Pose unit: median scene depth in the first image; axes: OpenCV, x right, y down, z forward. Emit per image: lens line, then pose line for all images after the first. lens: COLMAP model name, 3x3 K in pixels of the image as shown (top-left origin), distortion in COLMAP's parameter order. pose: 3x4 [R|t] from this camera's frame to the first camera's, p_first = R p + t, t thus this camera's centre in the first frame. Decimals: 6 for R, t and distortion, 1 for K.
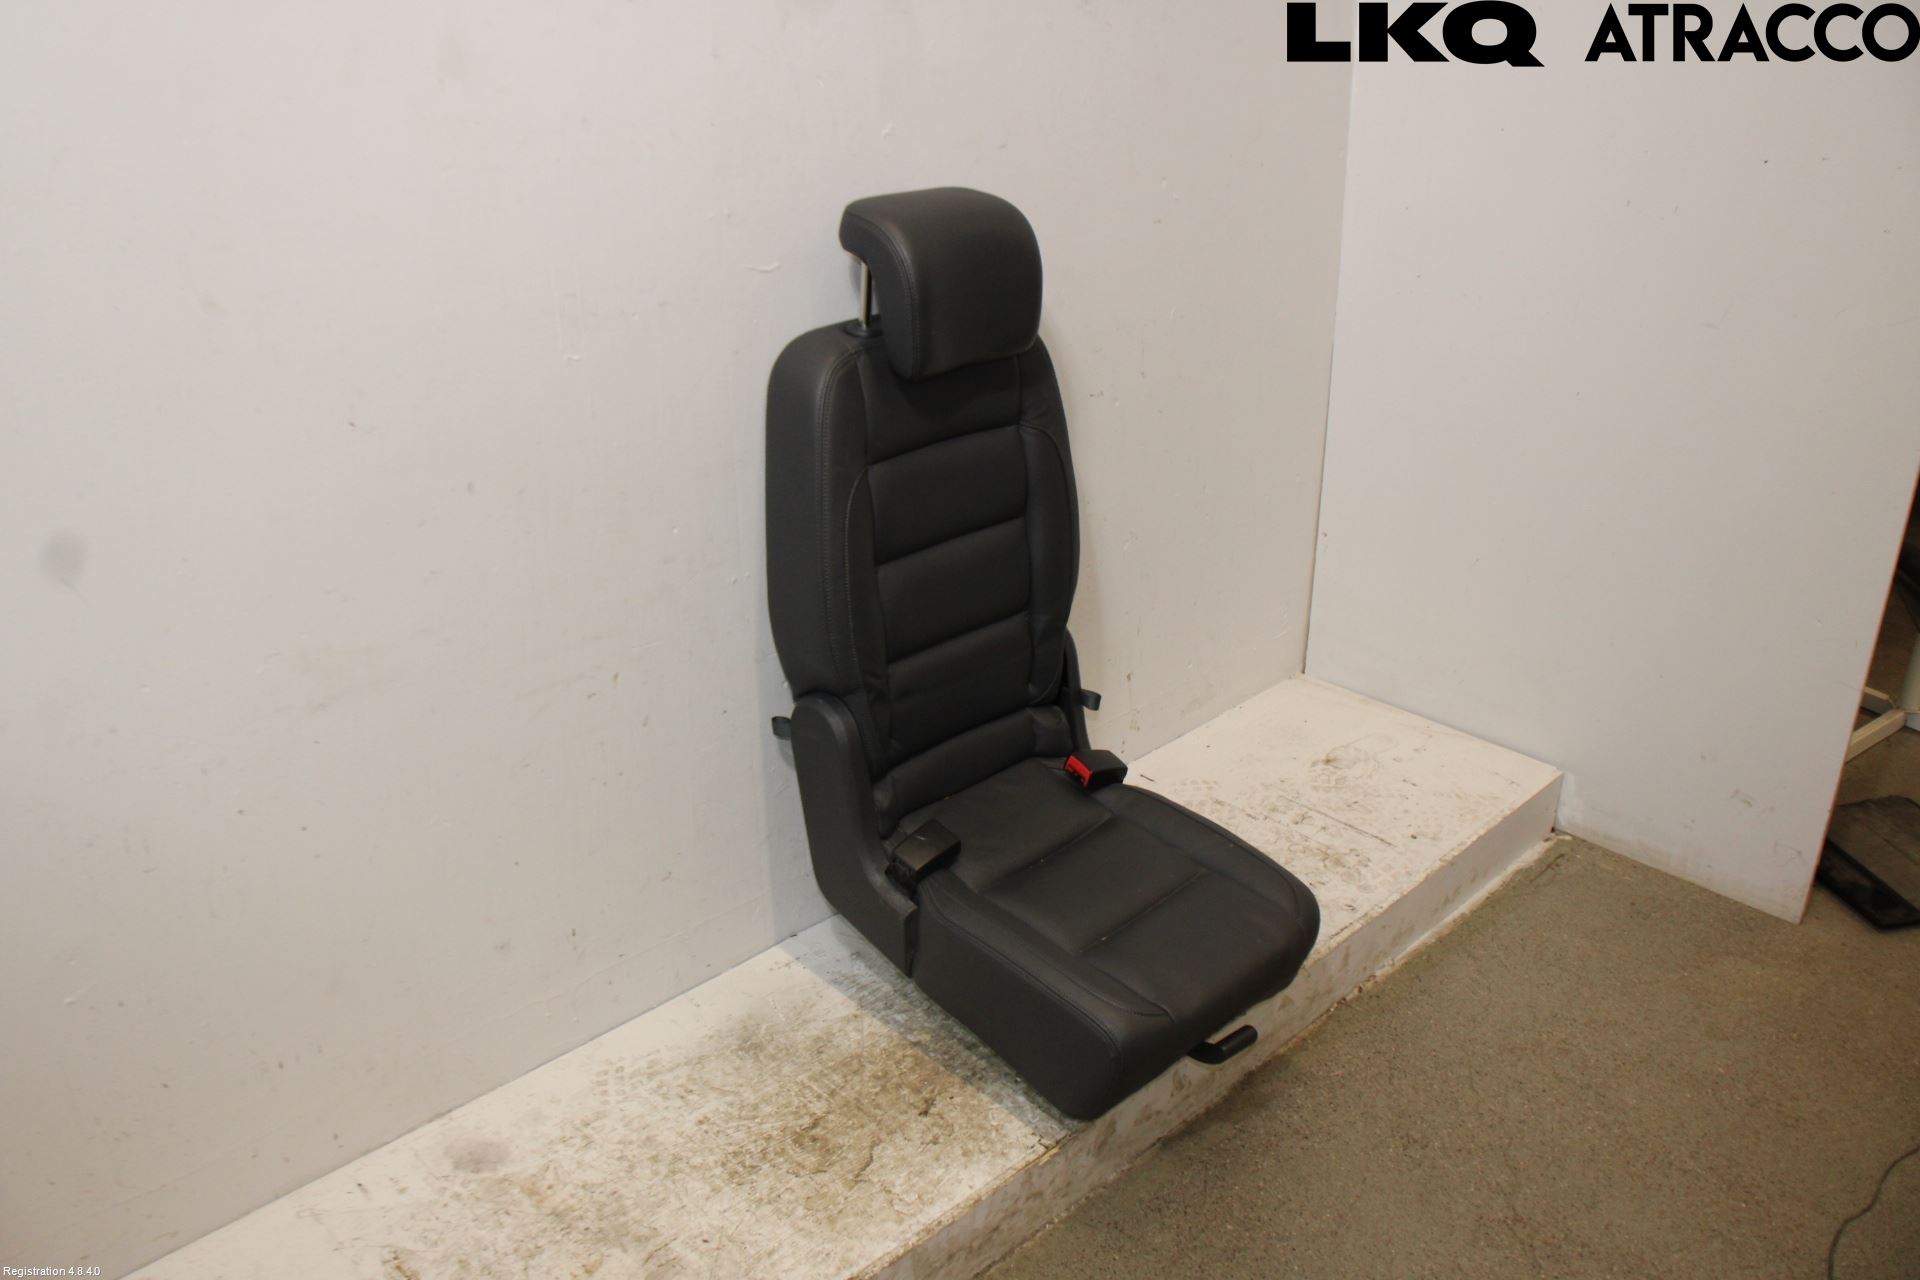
lens RADIAL K [[1591.7, 0, 945.2], [0, 1591.7, 620.1], [0, 0, 1]] dist [-0.183431, 0.172114]
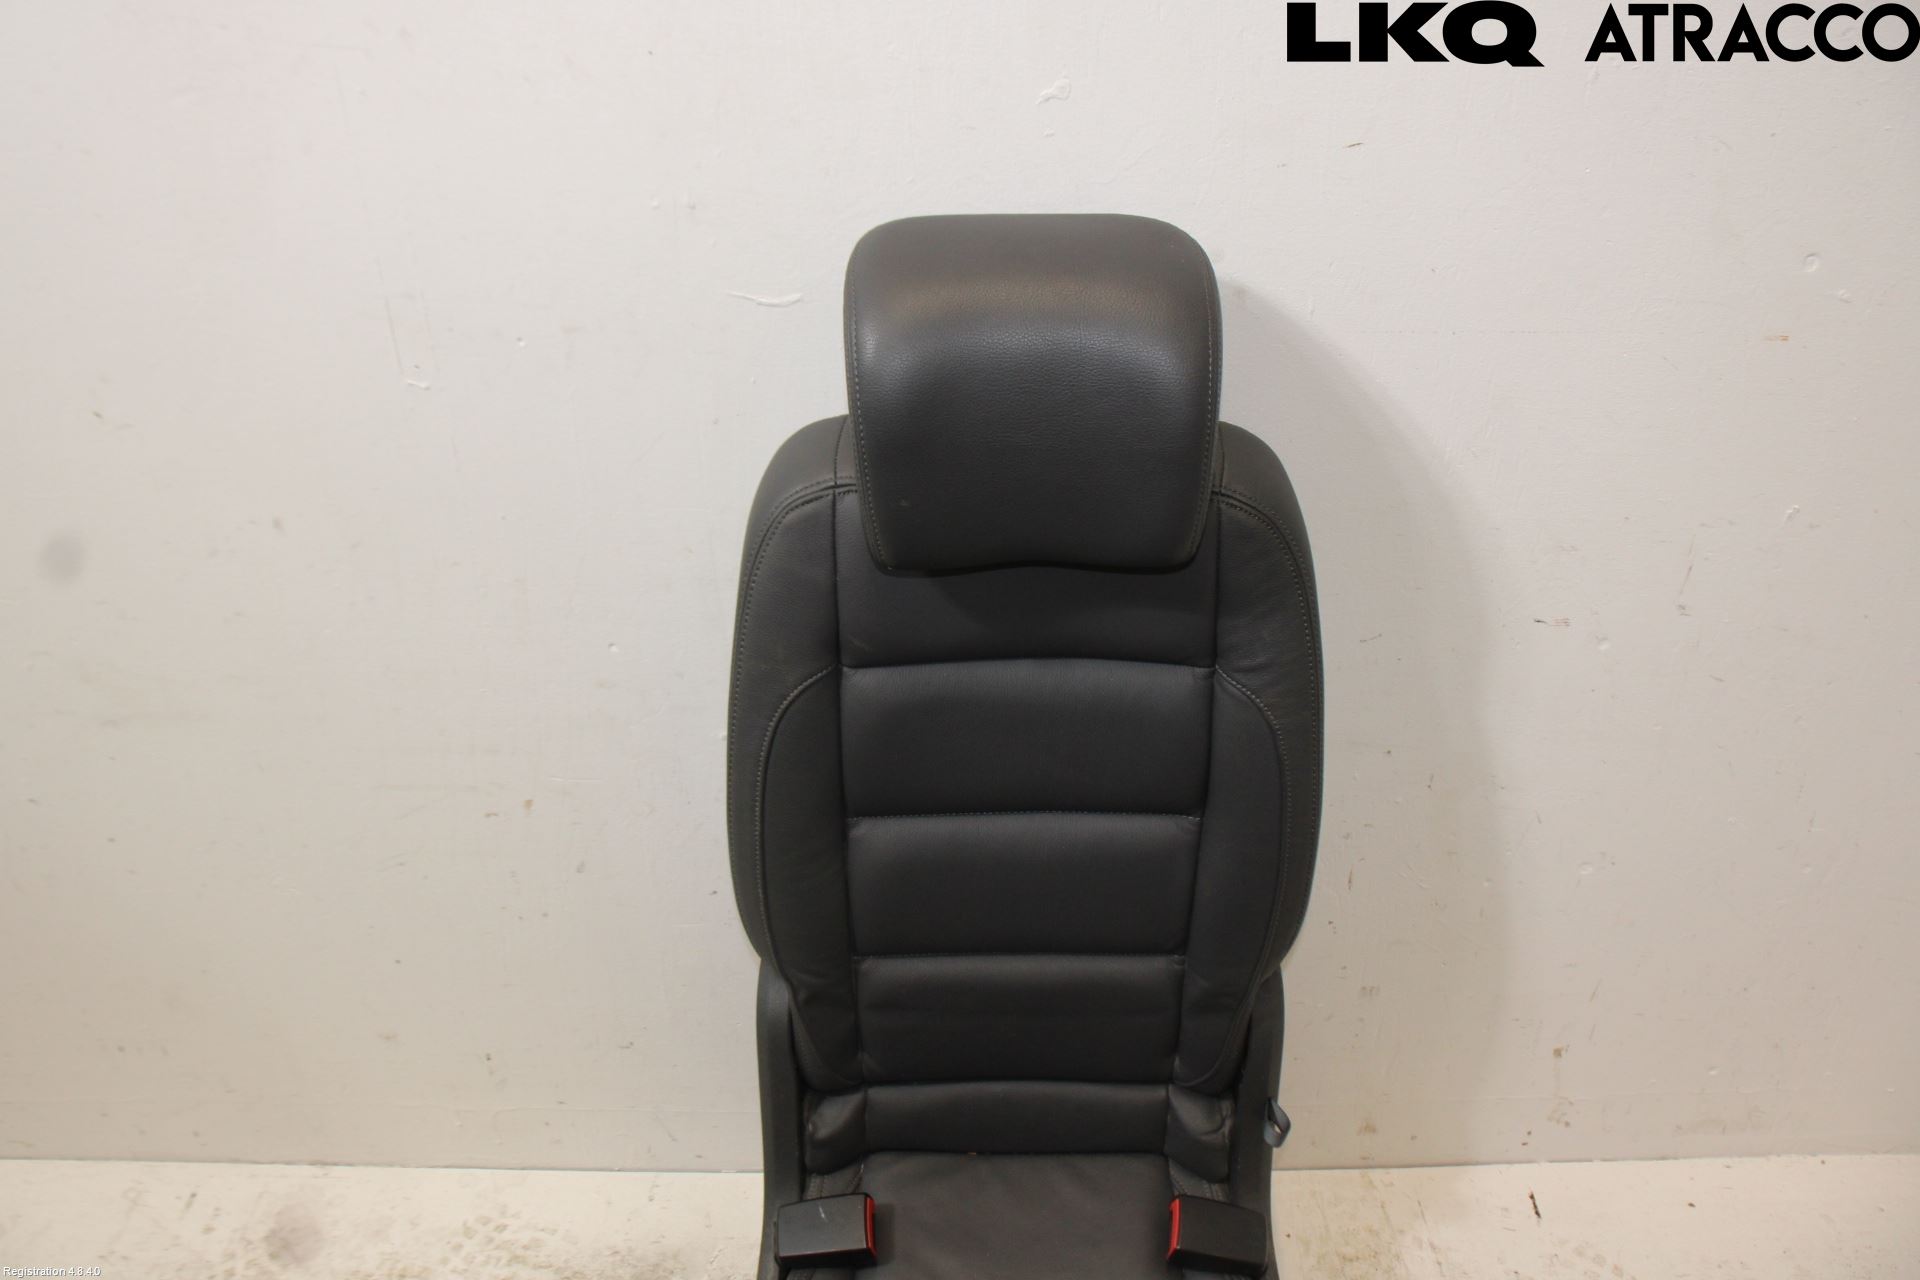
lens RADIAL K [[1591.7, 0, 945.2], [0, 1591.7, 620.1], [0, 0, 1]] dist [-0.183431, 0.172114]
pose [[0.714627, 0.365779, -0.596250, 0.316264], [-0.266897, 0.930483, 0.250934, -0.265756], [0.646586, -0.020187, 0.762574, 0.562352]]
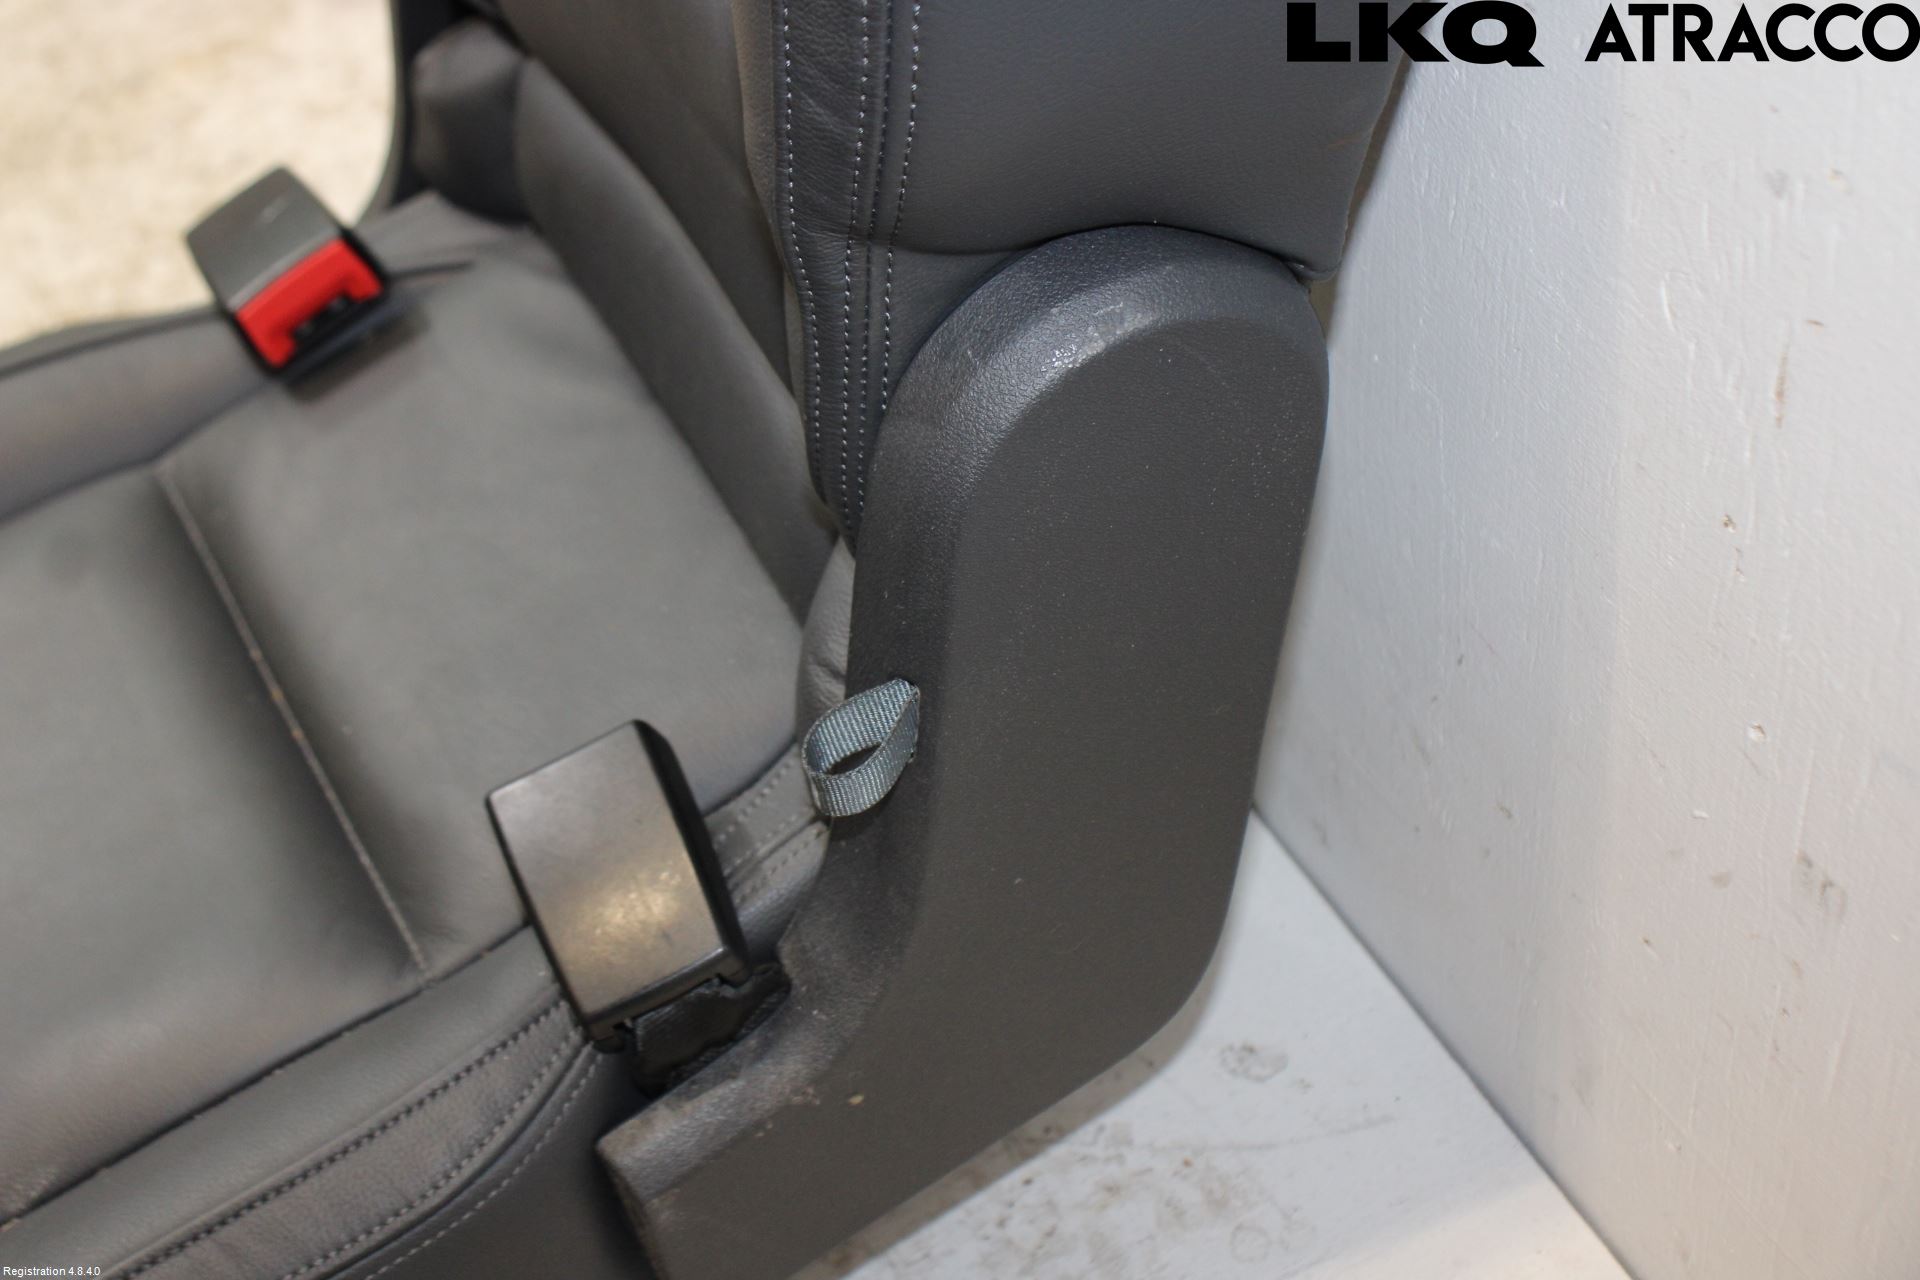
lens RADIAL K [[2791.7, 0, 960.0], [0, 2791.7, 640.0], [0, 0, 1]] dist [-0.003368, -0.003668]
pose [[-0.270998, 0.719610, -0.639313, 0.321968], [-0.297554, 0.569011, 0.766608, -0.230599], [0.915435, 0.397979, 0.059922, 1.127505]]
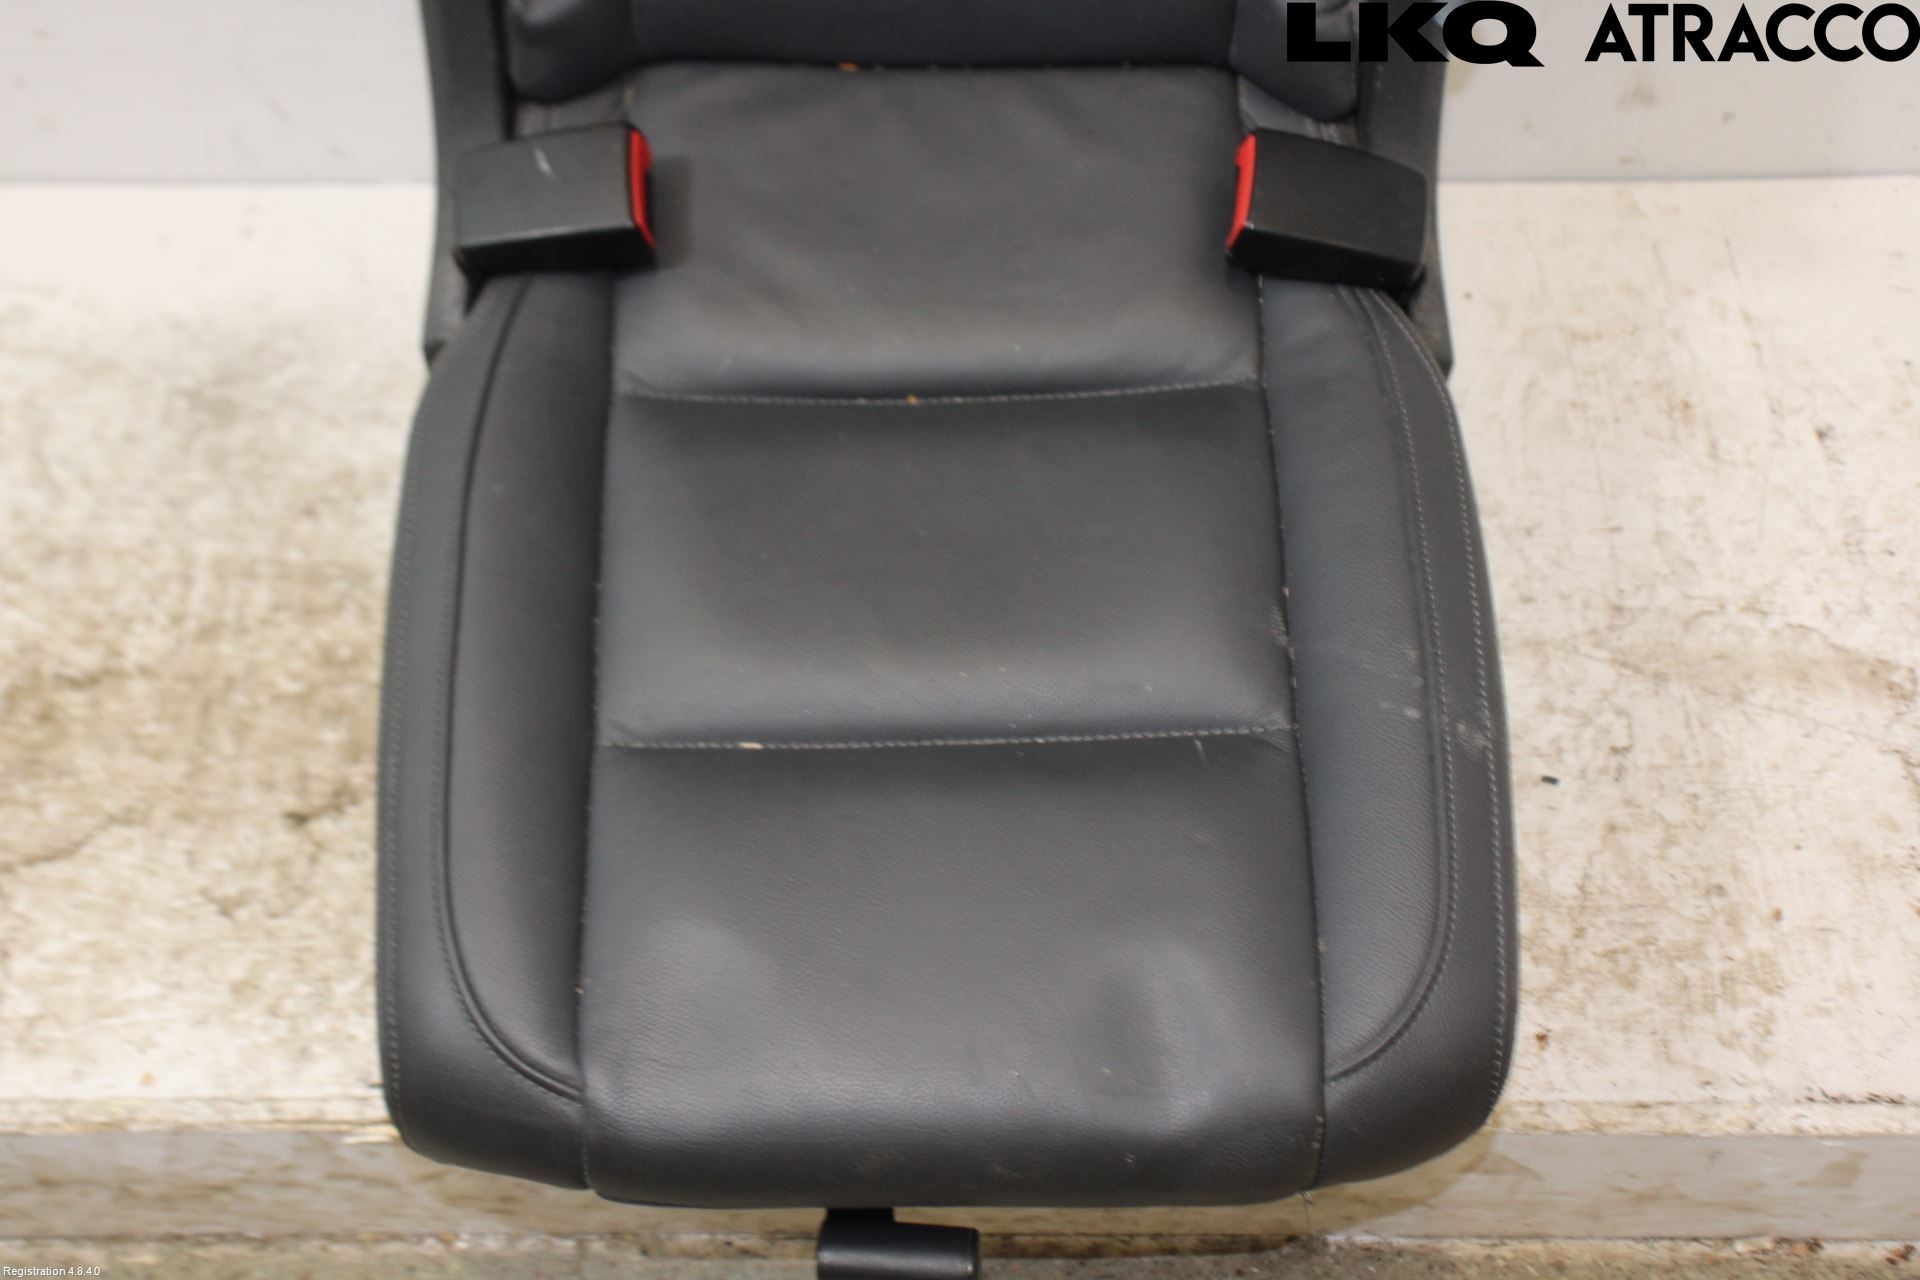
lens RADIAL K [[2724.0, 0, 960.0], [0, 2724.0, 640.0], [0, 0, 1]] dist [0.026143, 0.320457]
pose [[0.724715, 0.565340, -0.393928, 0.328515], [-0.277376, 0.762688, 0.584268, -0.141299], [0.630754, -0.314161, 0.709543, 0.636248]]
